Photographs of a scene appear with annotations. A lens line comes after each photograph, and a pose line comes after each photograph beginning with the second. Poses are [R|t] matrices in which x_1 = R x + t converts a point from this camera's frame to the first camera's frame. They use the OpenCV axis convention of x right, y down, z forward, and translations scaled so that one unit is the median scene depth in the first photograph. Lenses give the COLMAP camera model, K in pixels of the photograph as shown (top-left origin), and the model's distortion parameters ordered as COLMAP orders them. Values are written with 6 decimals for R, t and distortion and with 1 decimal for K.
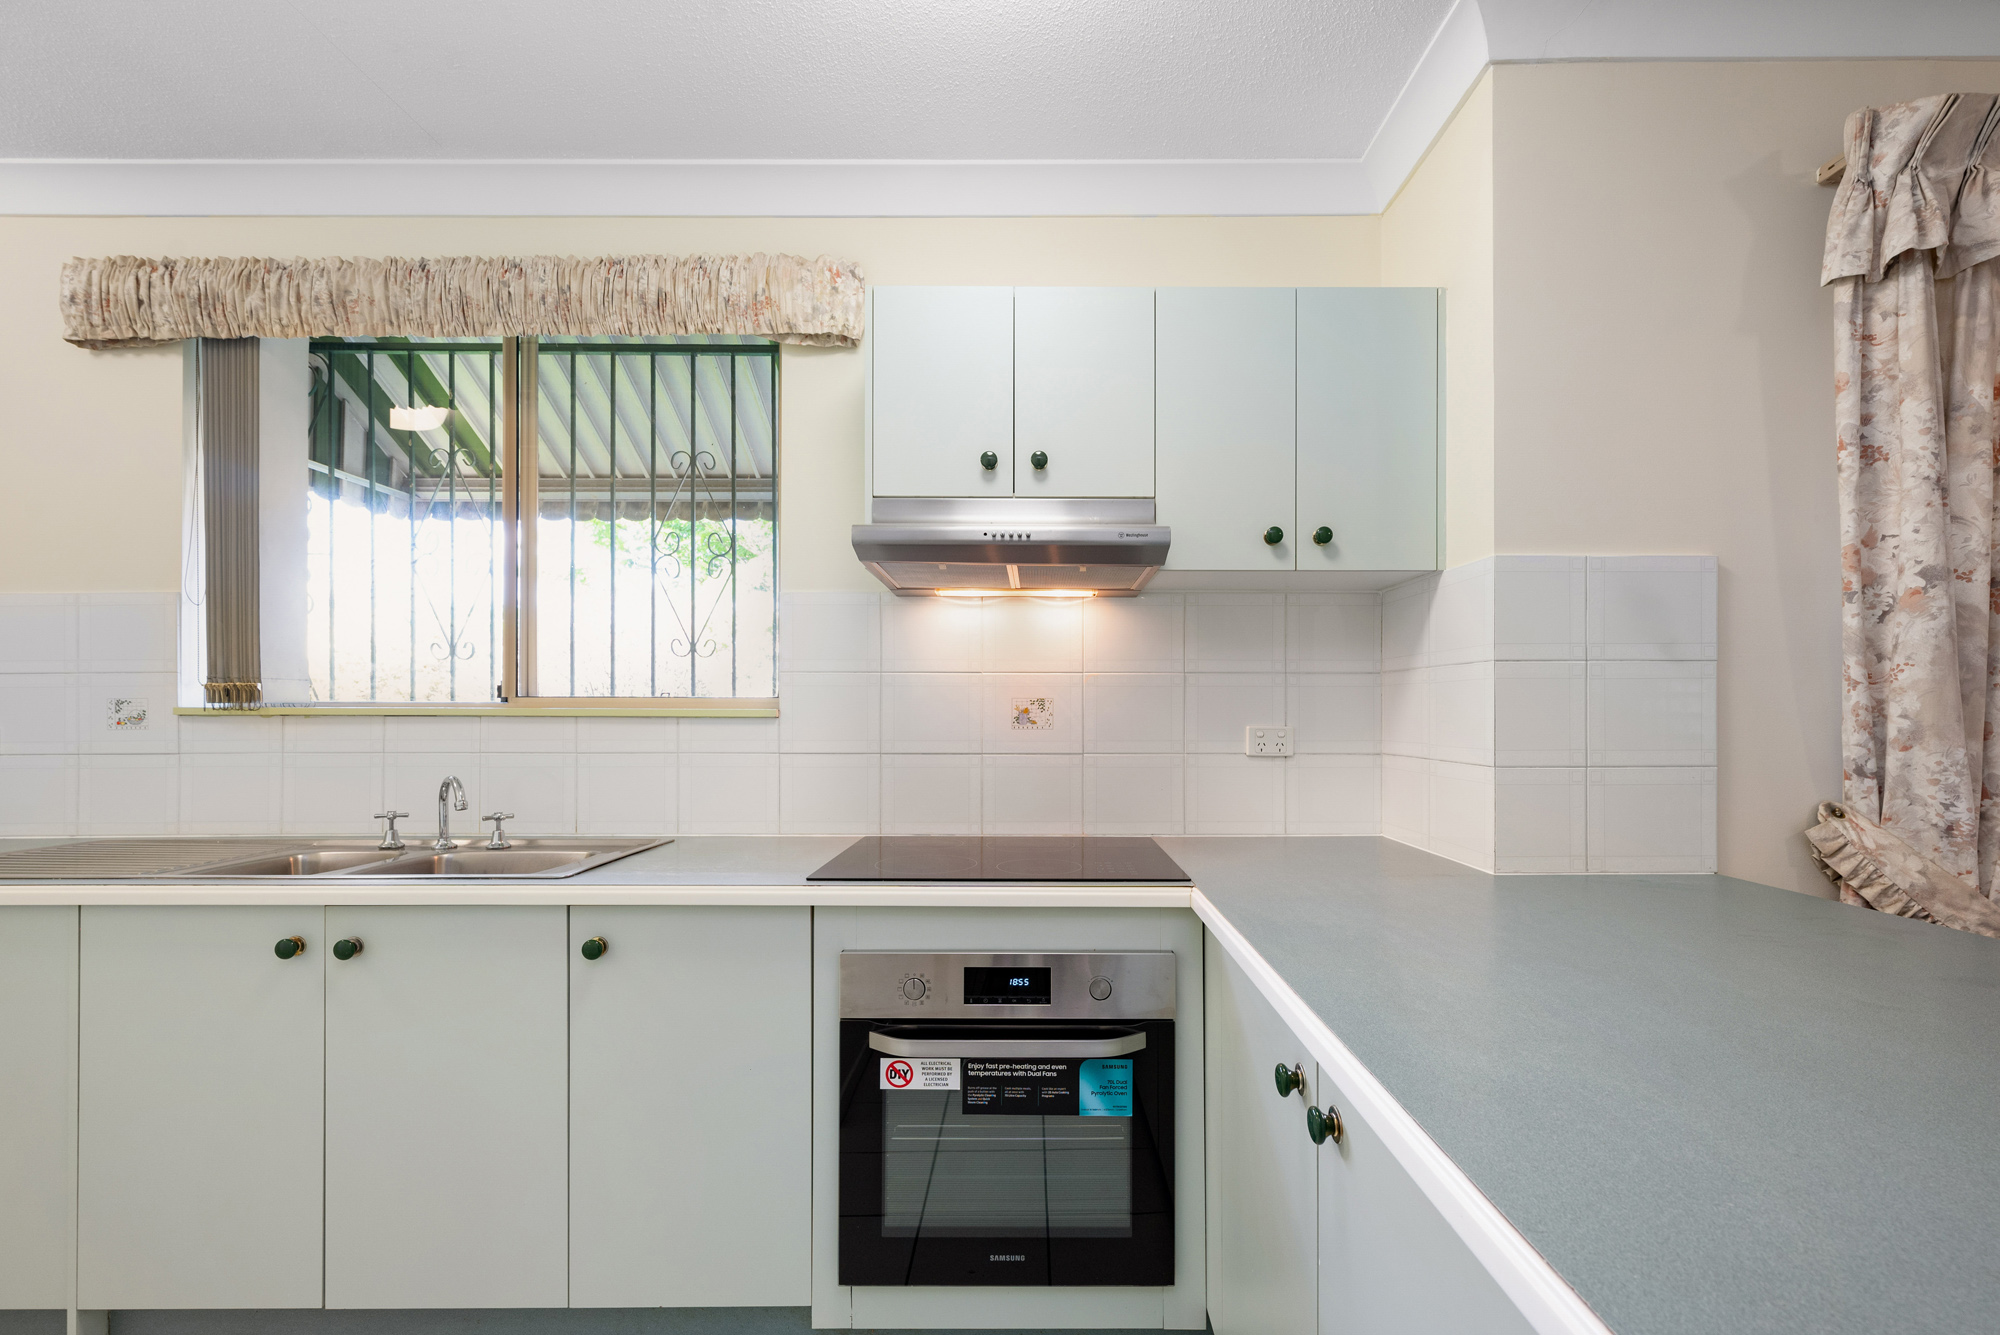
lens RADIAL K [[793.4, 0, 1020.8], [0, 793.4, 737.5], [0, 0, 1]] dist [0.000239, -0.000006]
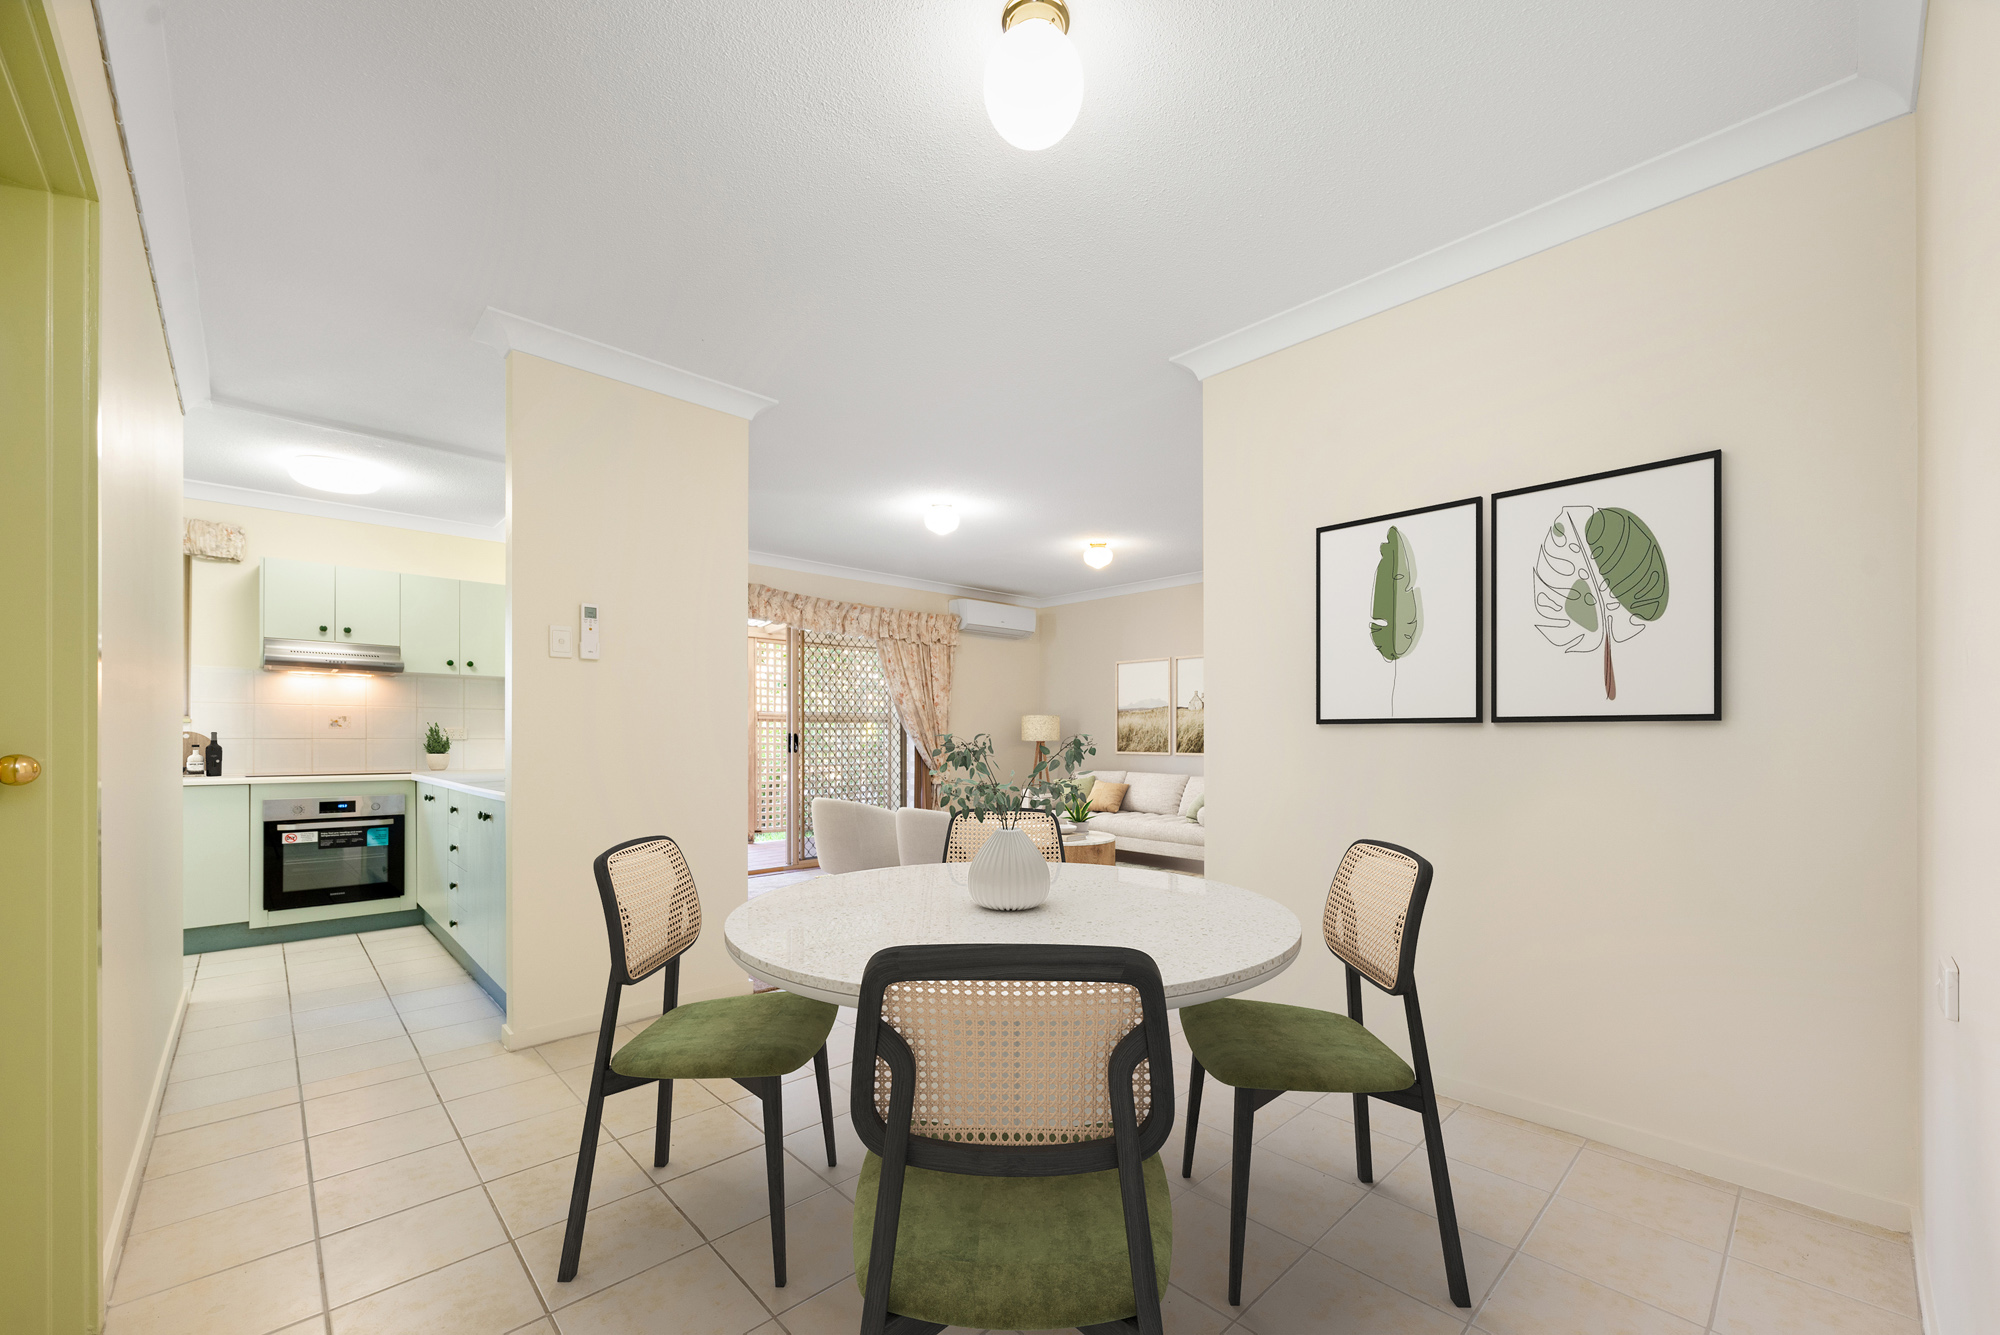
lens RADIAL K [[793.4, 0, 1020.8], [0, 793.4, 737.5], [0, 0, 1]] dist [0.000239, -0.000006]
pose [[0.714468, 0.000834, 0.699668, -0.280306], [0.023190, 0.999422, -0.024871, 0.178830], [-0.699284, 0.033995, 0.714035, -3.117259]]
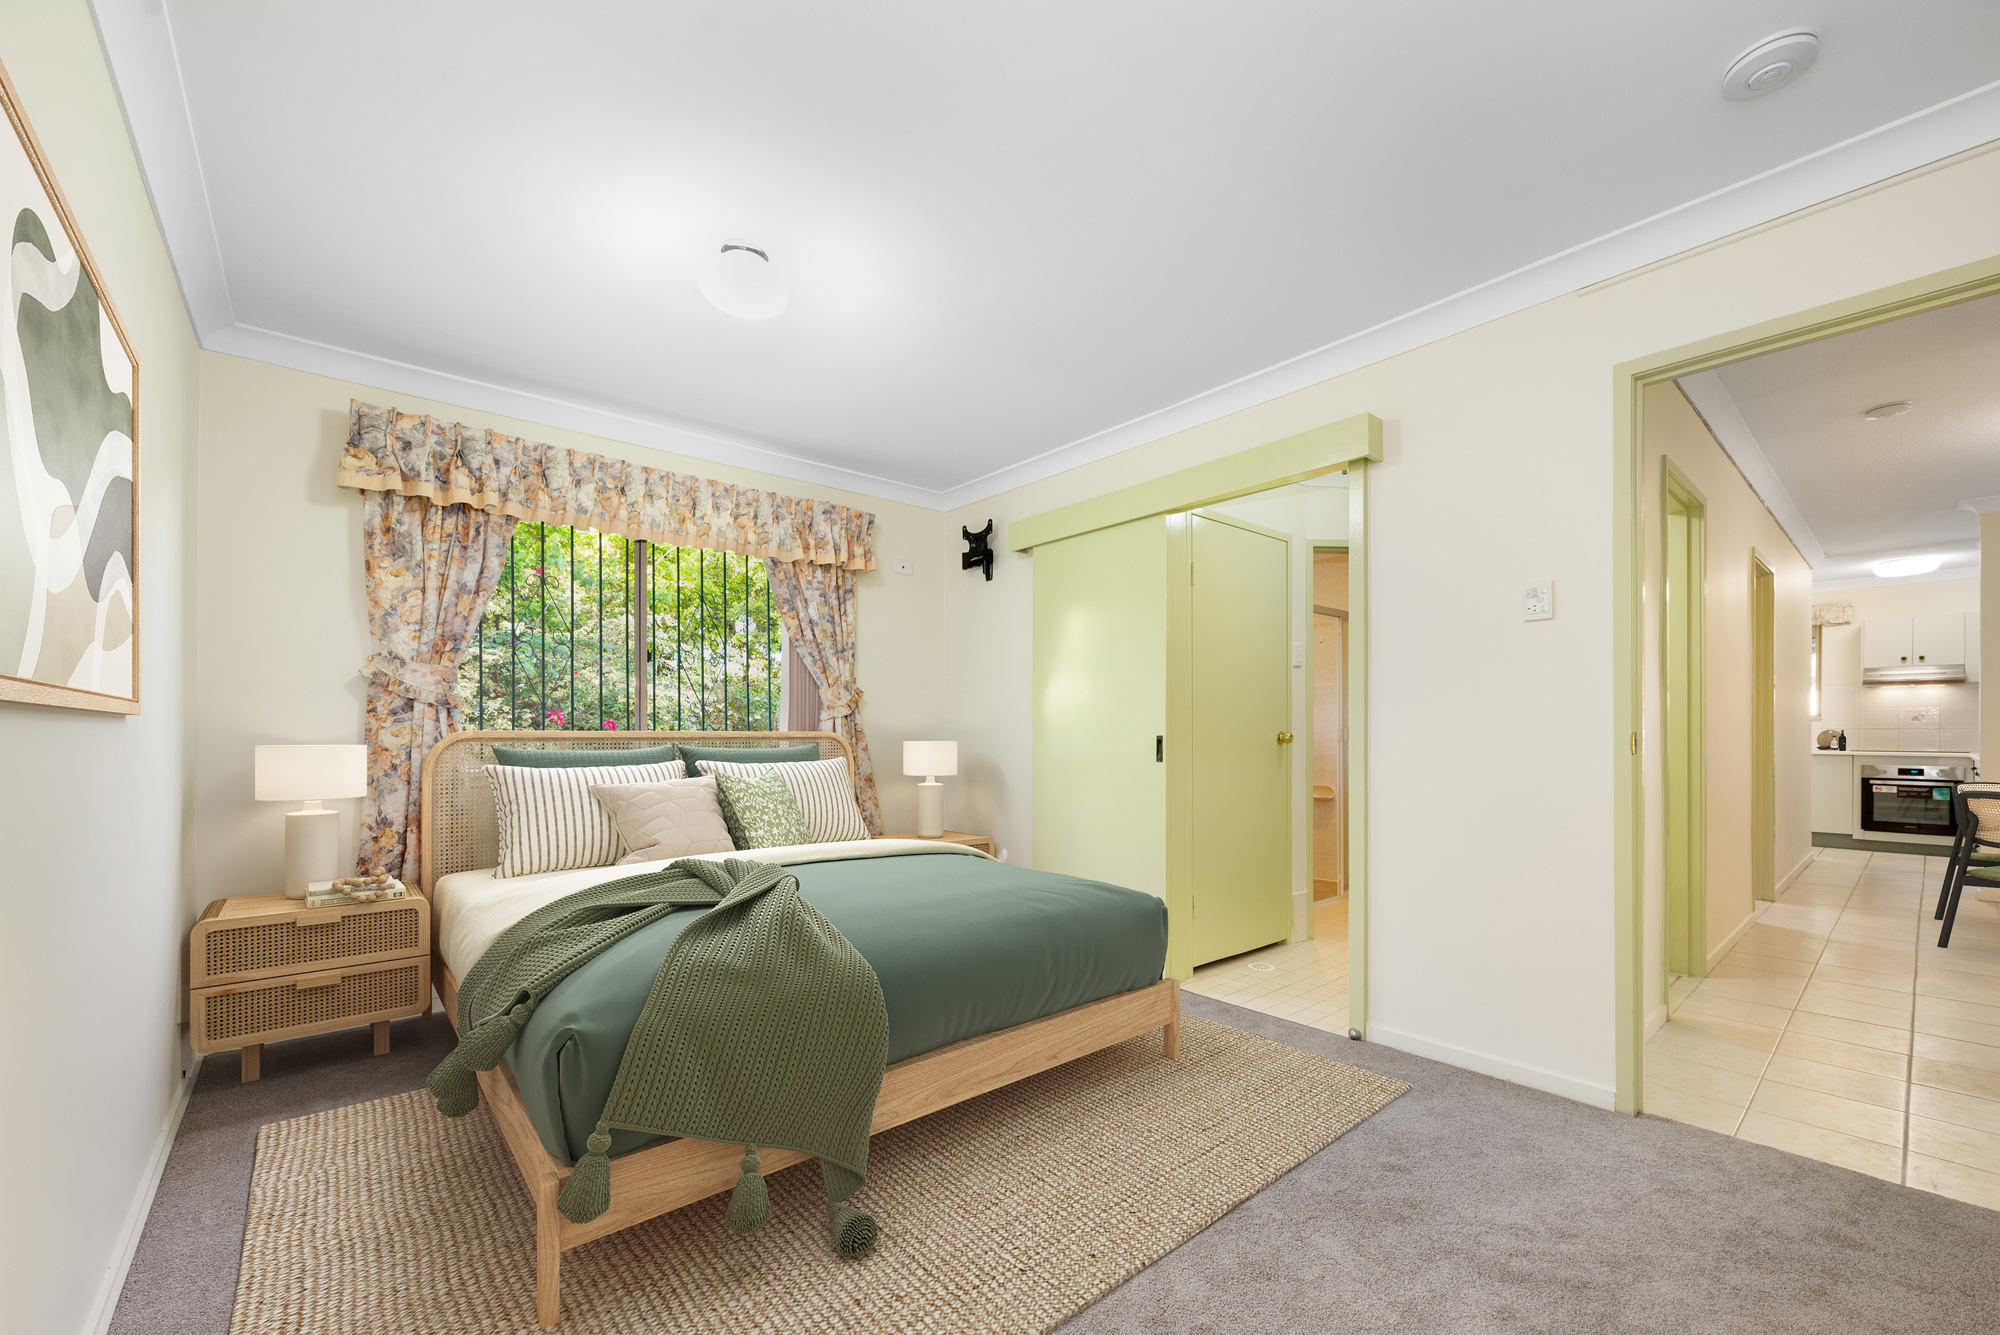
lens RADIAL K [[793.4, 0, 1020.8], [0, 793.4, 737.5], [0, 0, 1]] dist [0.000239, -0.000006]
pose [[0.661619, 0.000673, -0.749840, 0.022291], [-0.022102, 0.999583, -0.018604, 0.310444], [0.749515, 0.028881, 0.661358, -6.390003]]
